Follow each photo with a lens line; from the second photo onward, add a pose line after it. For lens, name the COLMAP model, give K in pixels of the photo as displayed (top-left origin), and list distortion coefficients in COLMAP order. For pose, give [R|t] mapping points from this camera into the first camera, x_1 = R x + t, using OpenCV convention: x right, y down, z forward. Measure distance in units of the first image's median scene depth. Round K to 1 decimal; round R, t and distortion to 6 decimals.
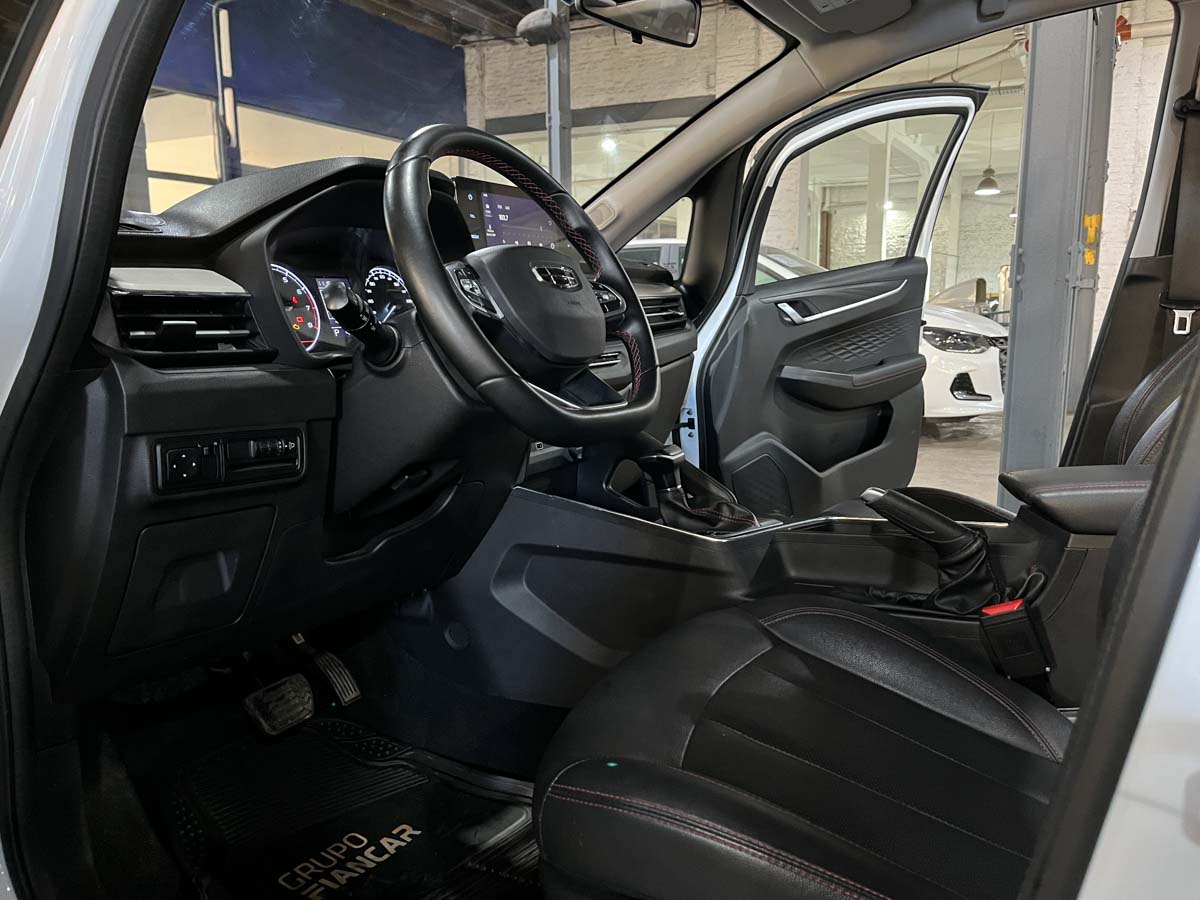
lens RADIAL K [[918.1, 0, 605.4], [0, 918.1, 449.9], [0, 0, 1]] dist [0.053123, -0.079345]
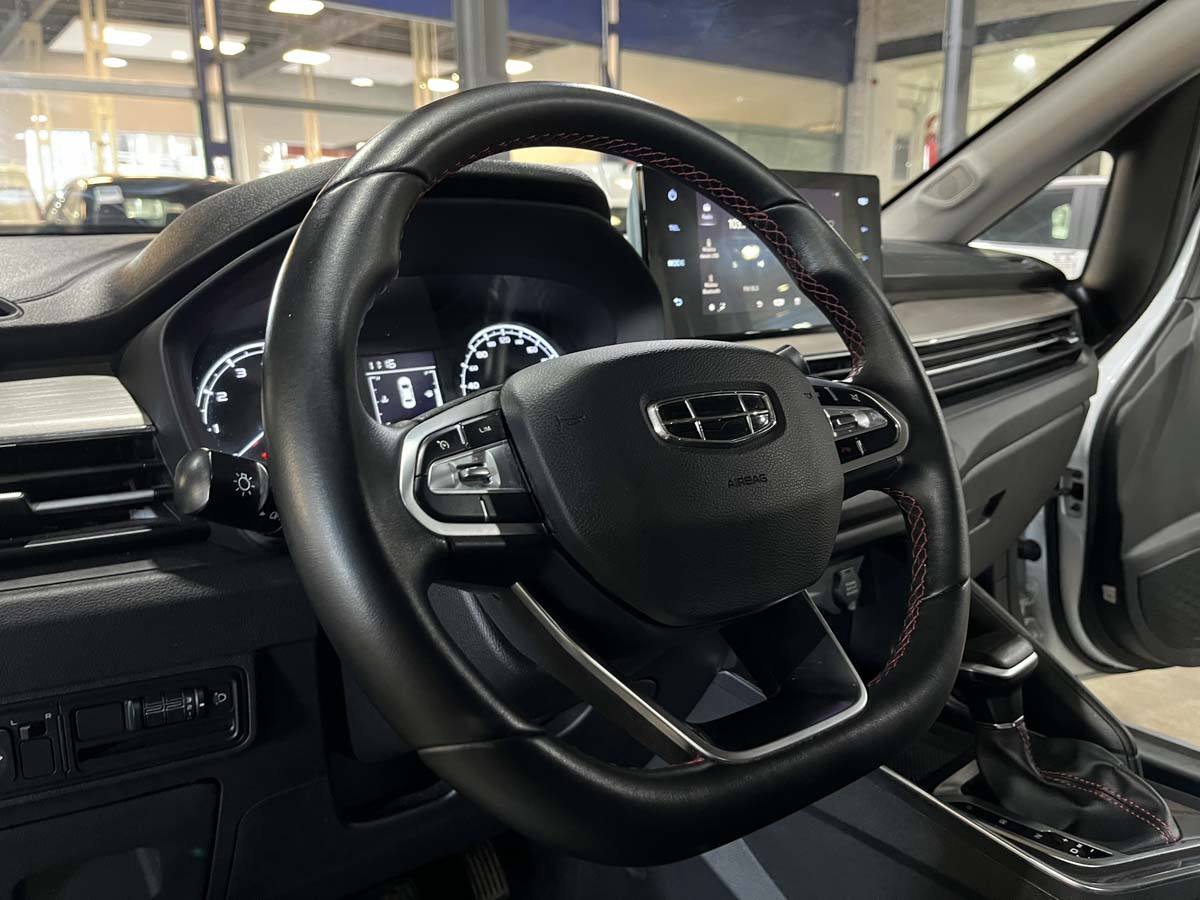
lens RADIAL K [[918.1, 0, 606.3], [0, 918.1, 450.3], [0, 0, 1]] dist [0.053123, -0.079345]
pose [[0.921392, 0.086889, -0.378797, 0.044942], [-0.062106, 0.995081, 0.077183, -0.133971], [0.383640, -0.047590, 0.922256, 0.373542]]
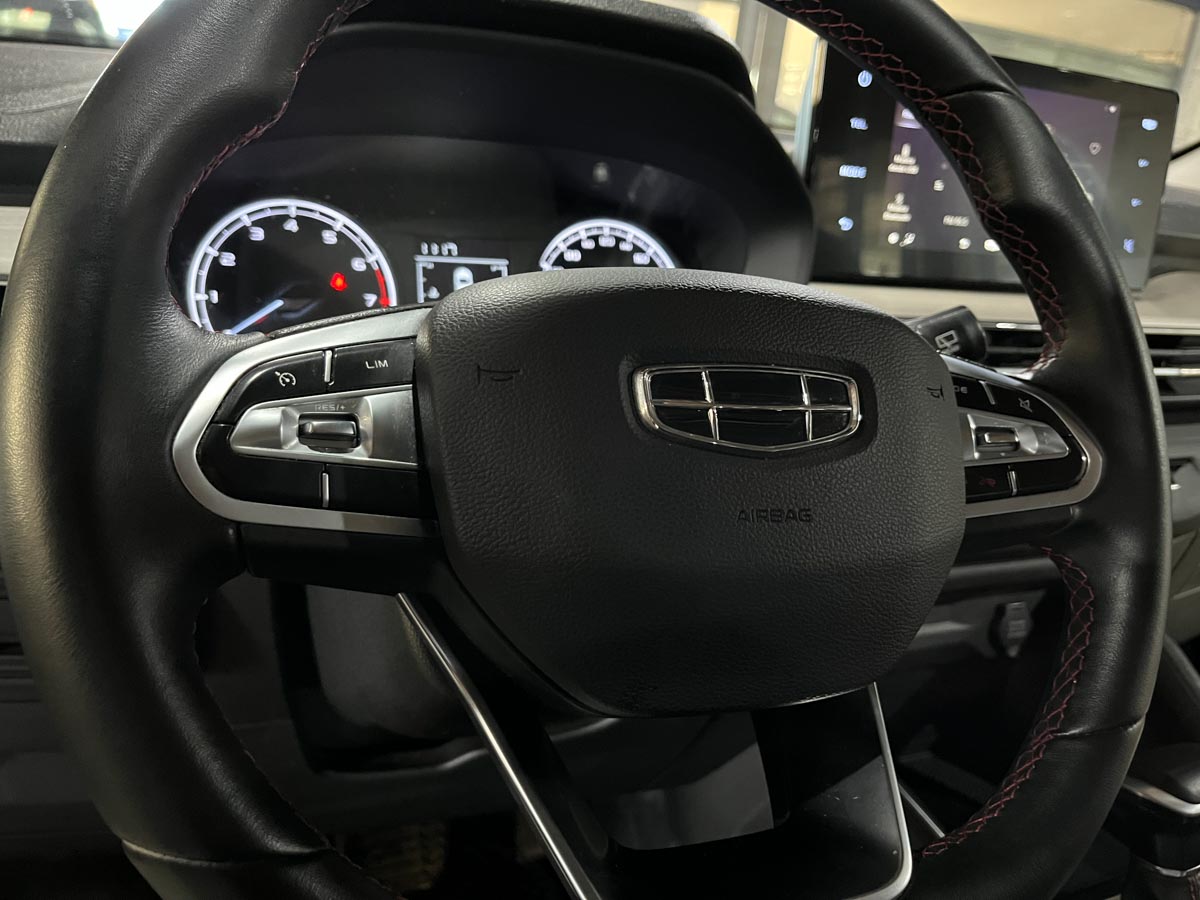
lens RADIAL K [[918.1, 0, 611.6], [0, 918.1, 444.0], [0, 0, 1]] dist [0.053123, -0.079345]
pose [[0.772856, 0.290545, -0.564161, 0.050841], [-0.212270, 0.956180, 0.201644, -0.148425], [0.598026, -0.036087, 0.800664, 0.493132]]
